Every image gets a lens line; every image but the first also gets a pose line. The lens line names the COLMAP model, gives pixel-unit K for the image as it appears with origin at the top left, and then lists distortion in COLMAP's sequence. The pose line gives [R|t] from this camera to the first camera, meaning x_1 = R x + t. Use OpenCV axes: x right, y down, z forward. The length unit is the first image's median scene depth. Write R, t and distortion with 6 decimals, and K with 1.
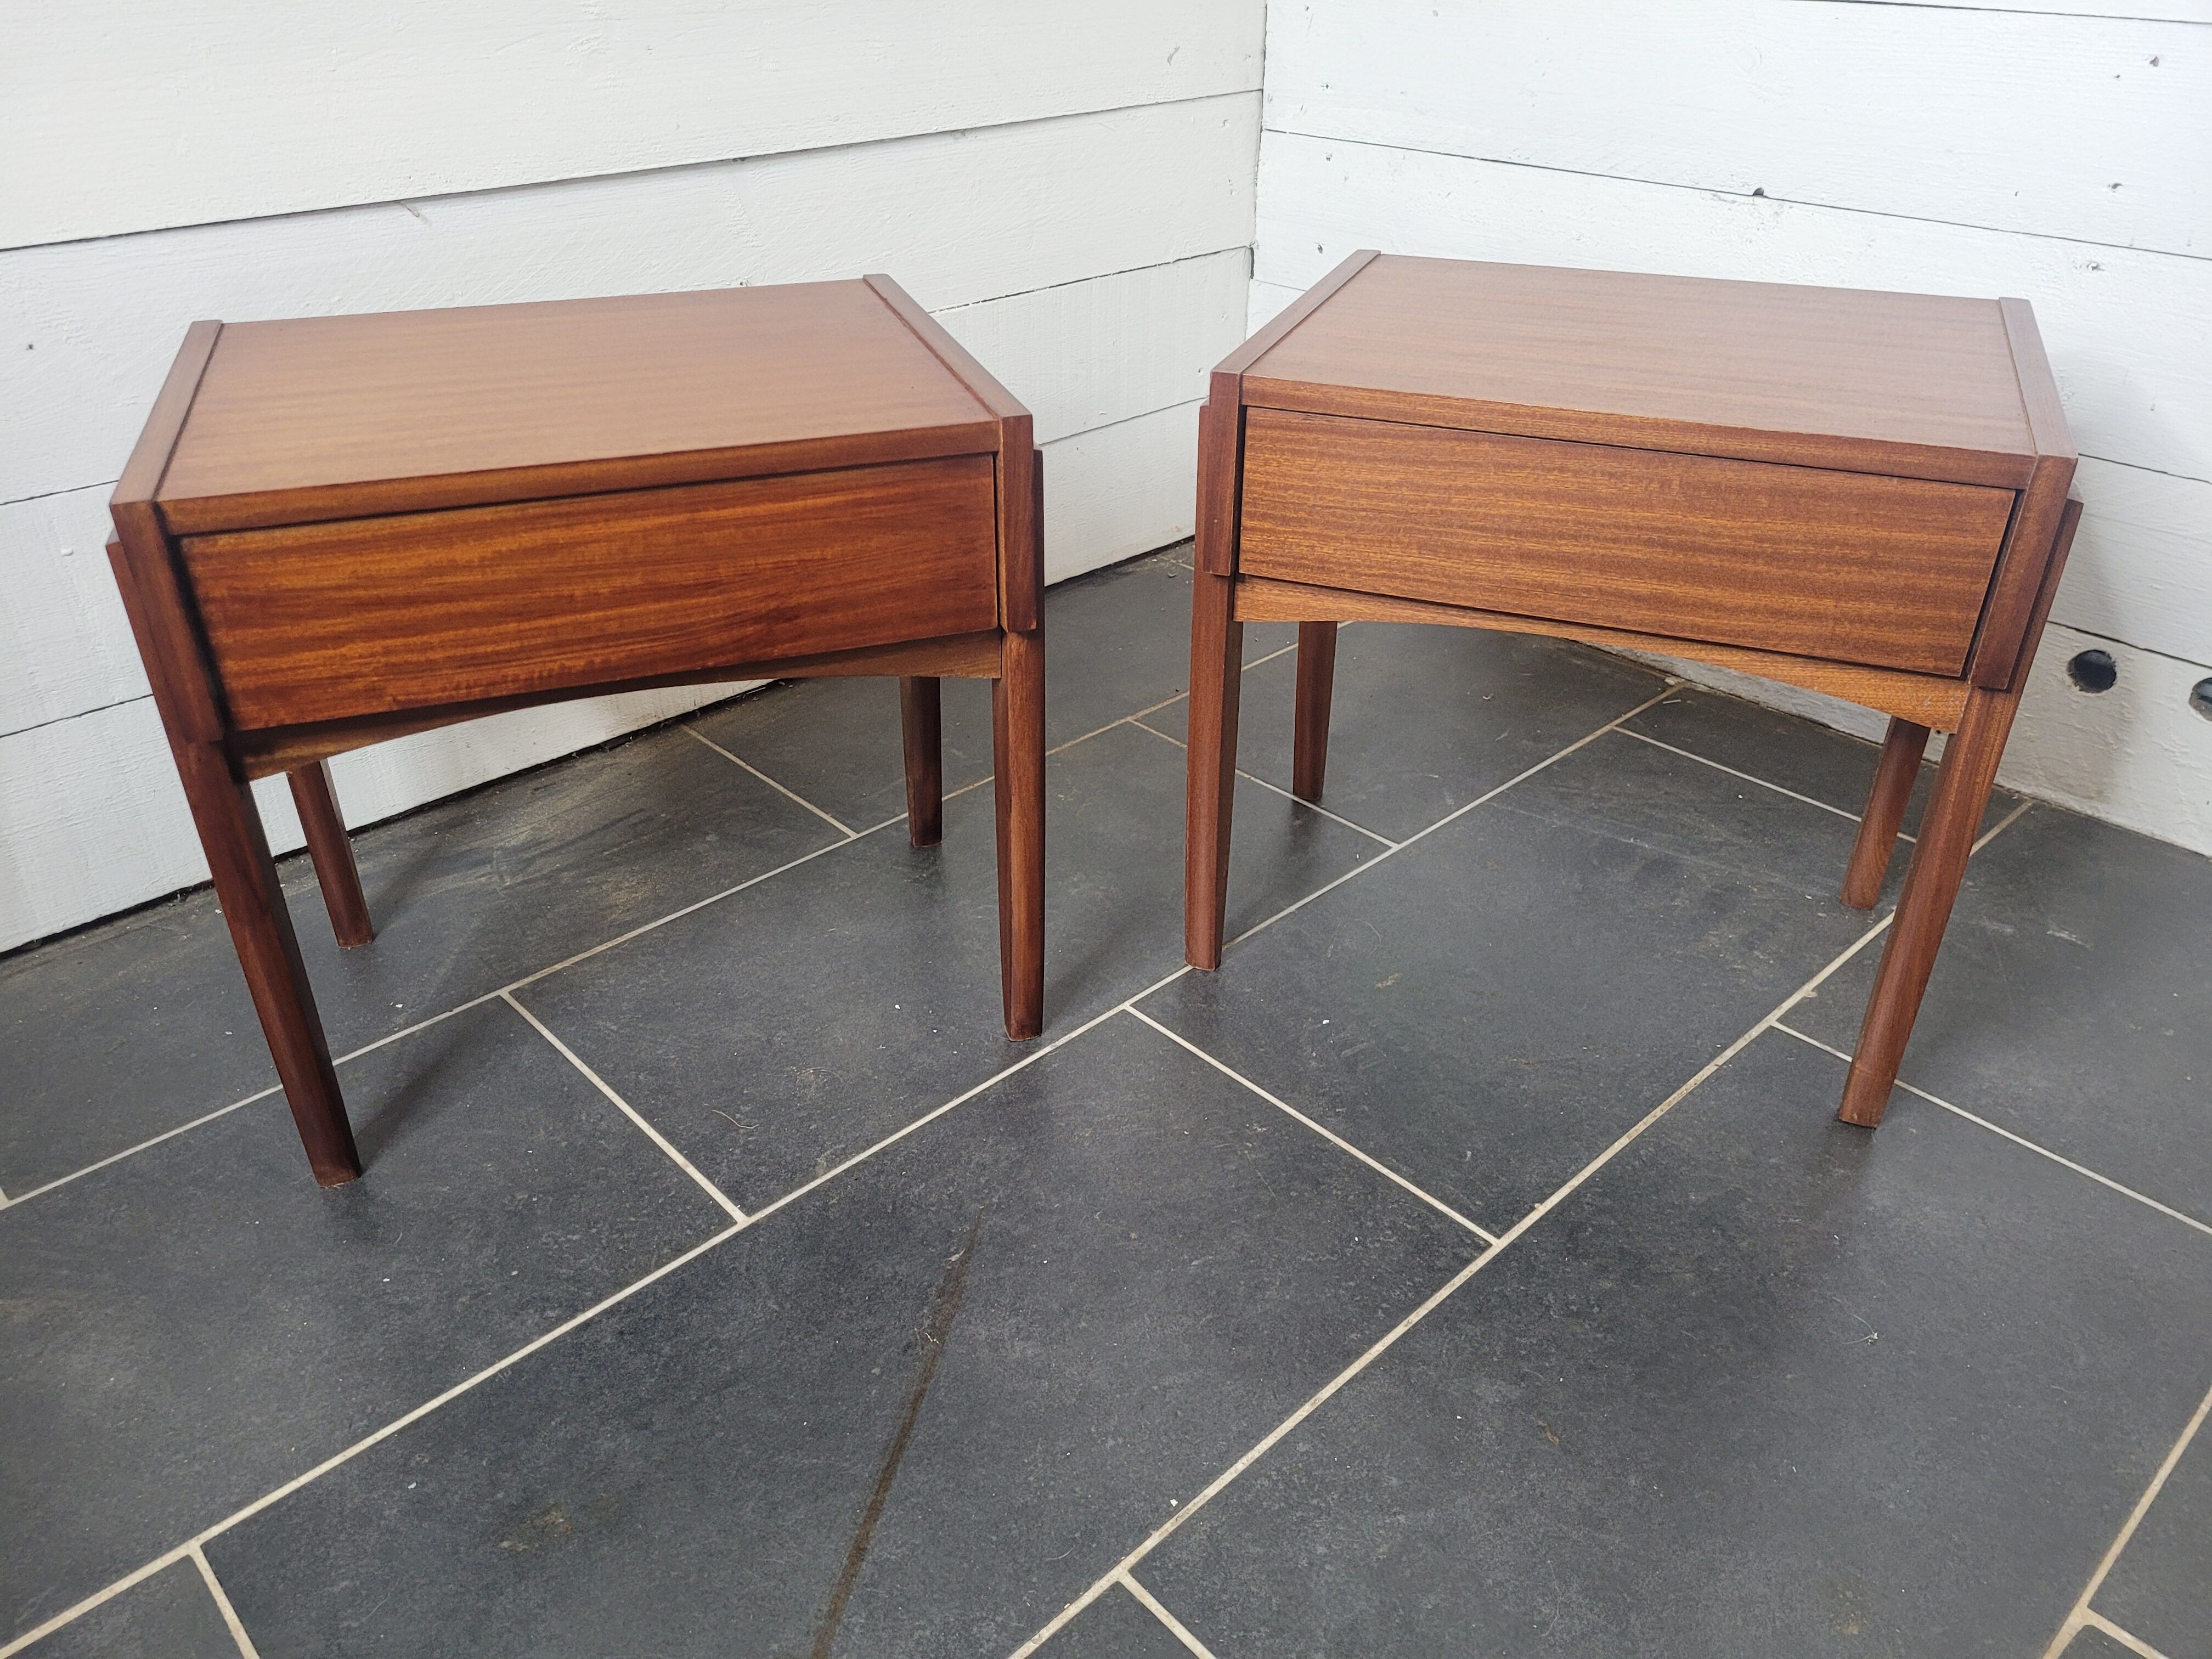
lens RADIAL K [[1654.6, 0, 1072.7], [0, 1654.6, 828.4], [0, 0, 1]] dist [0.054569, -0.049598]
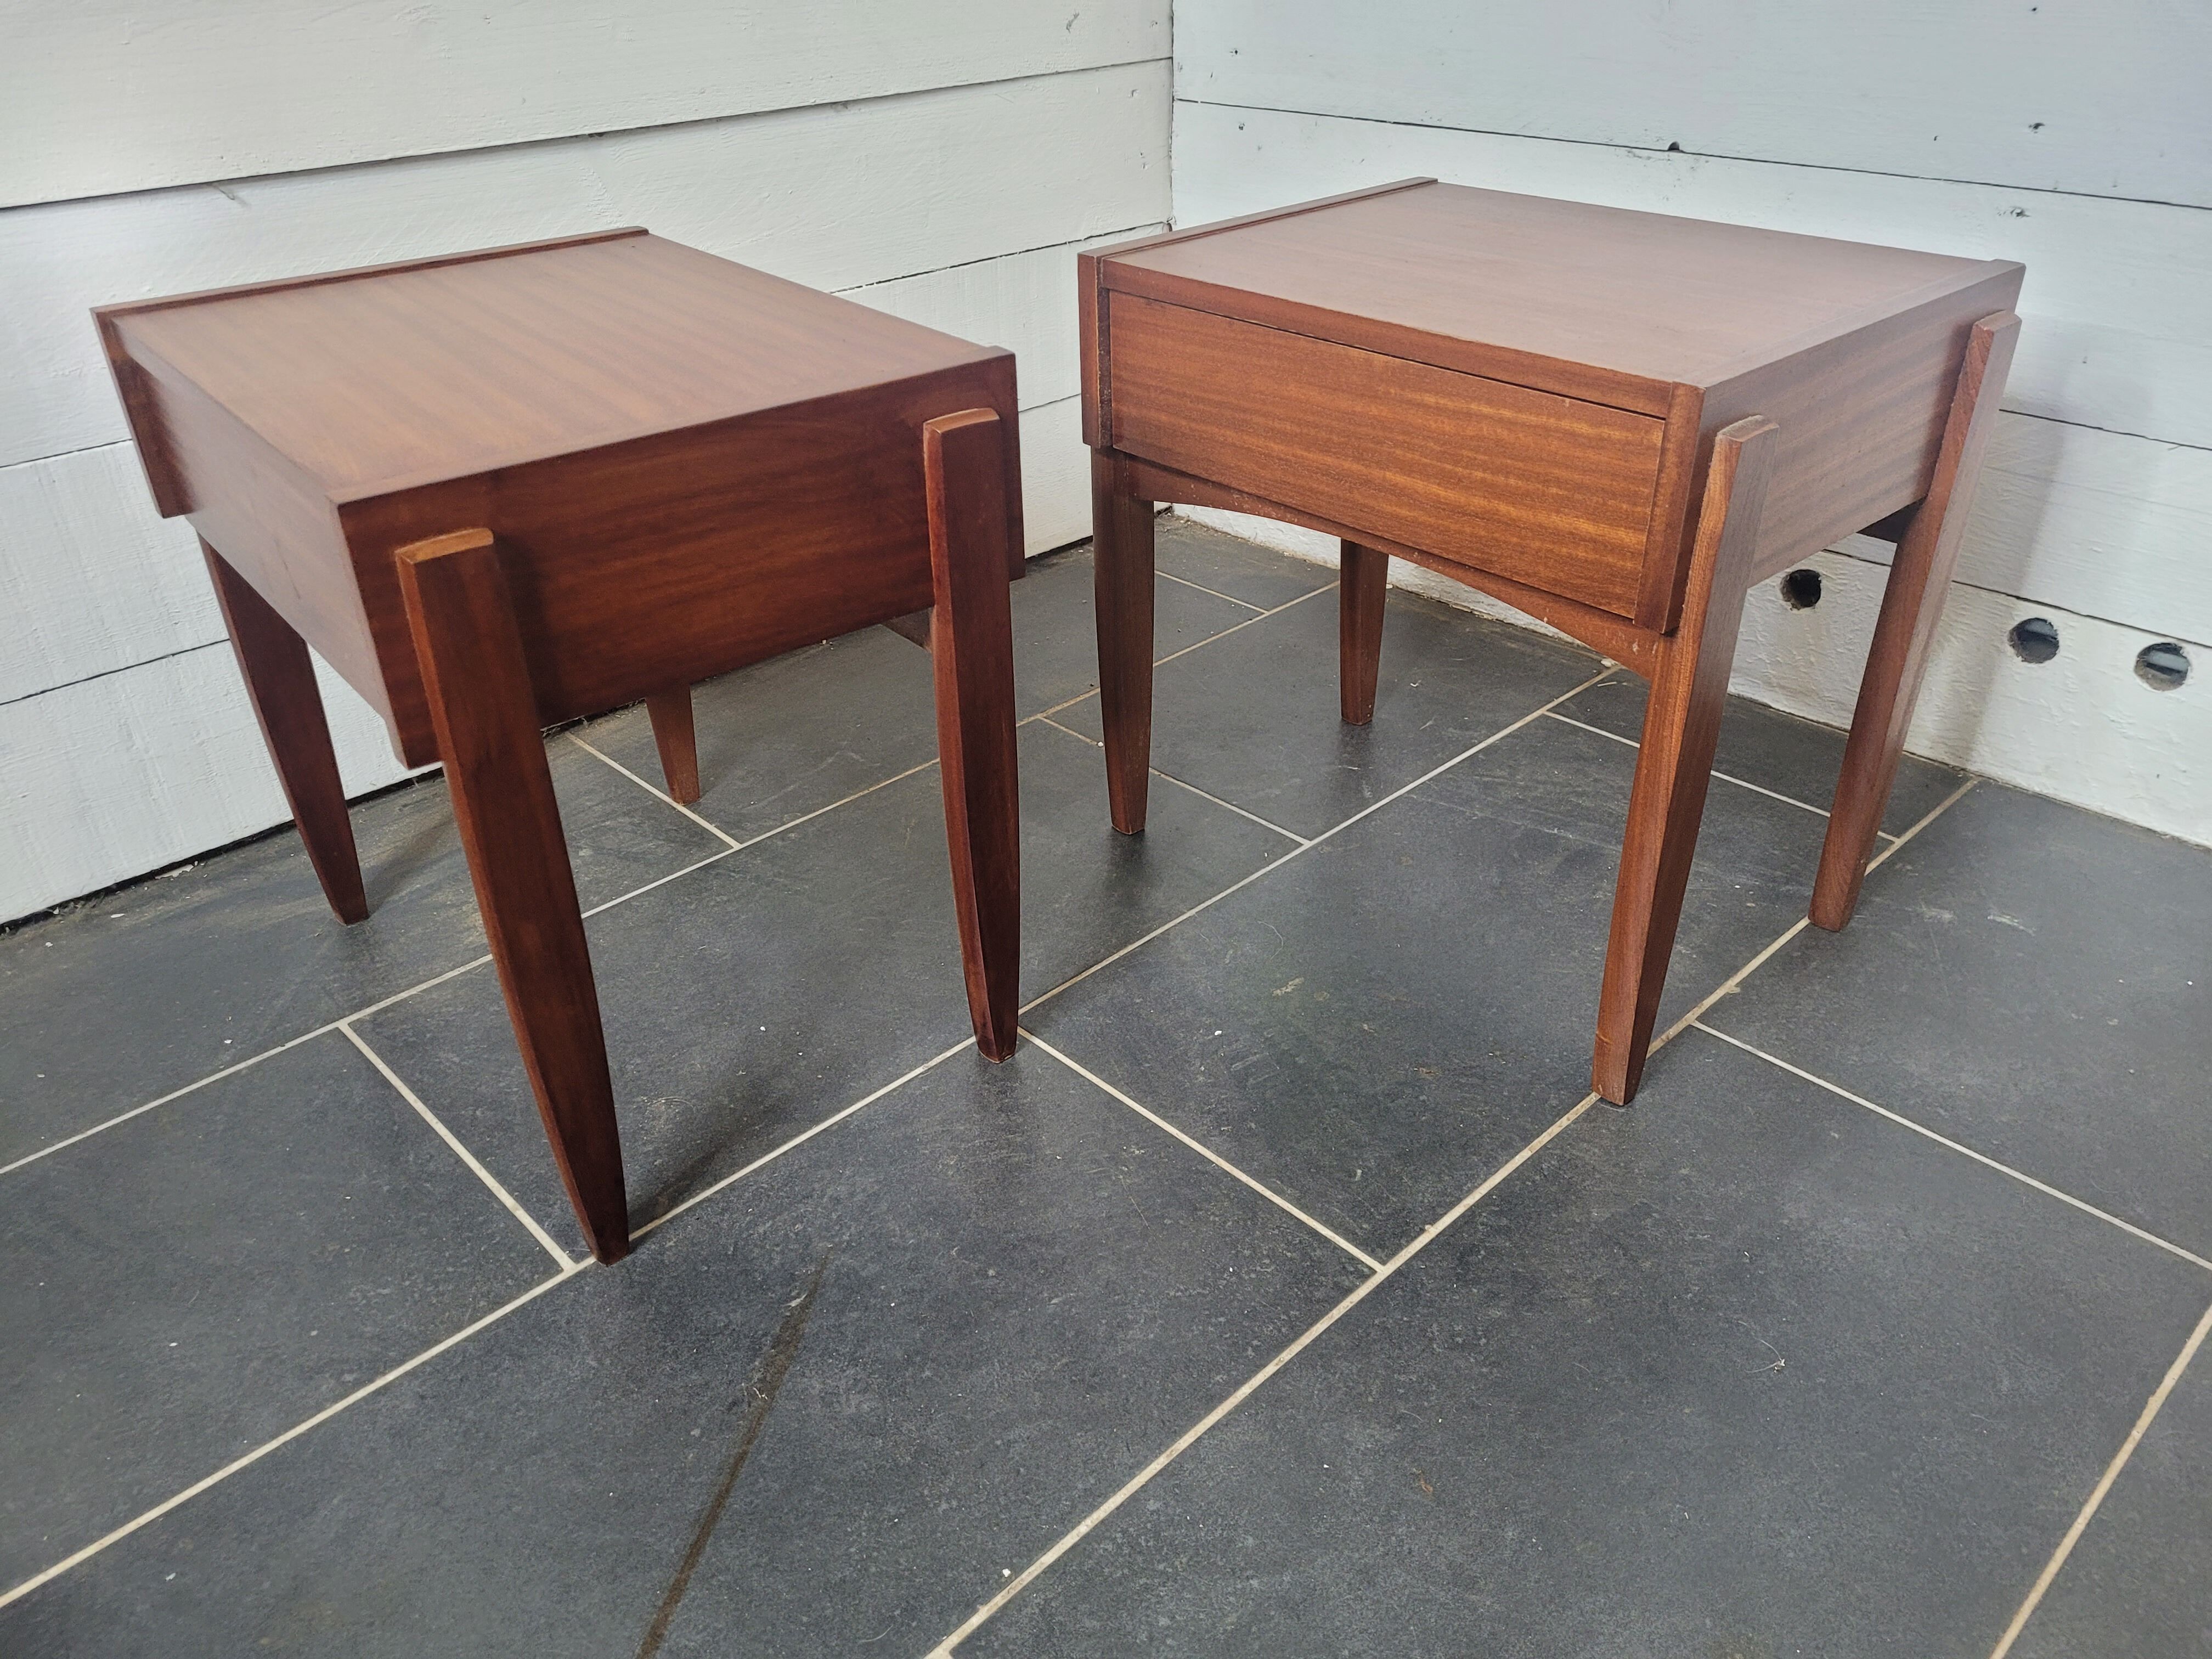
lens RADIAL K [[1654.6, 0, 1094.0], [0, 1654.6, 825.3], [0, 0, 1]] dist [0.054569, -0.049598]
pose [[0.999682, -0.025084, 0.002439, 0.086672], [0.025090, 0.999683, -0.002261, -0.000506], [-0.002381, 0.002321, 0.999994, 0.064312]]
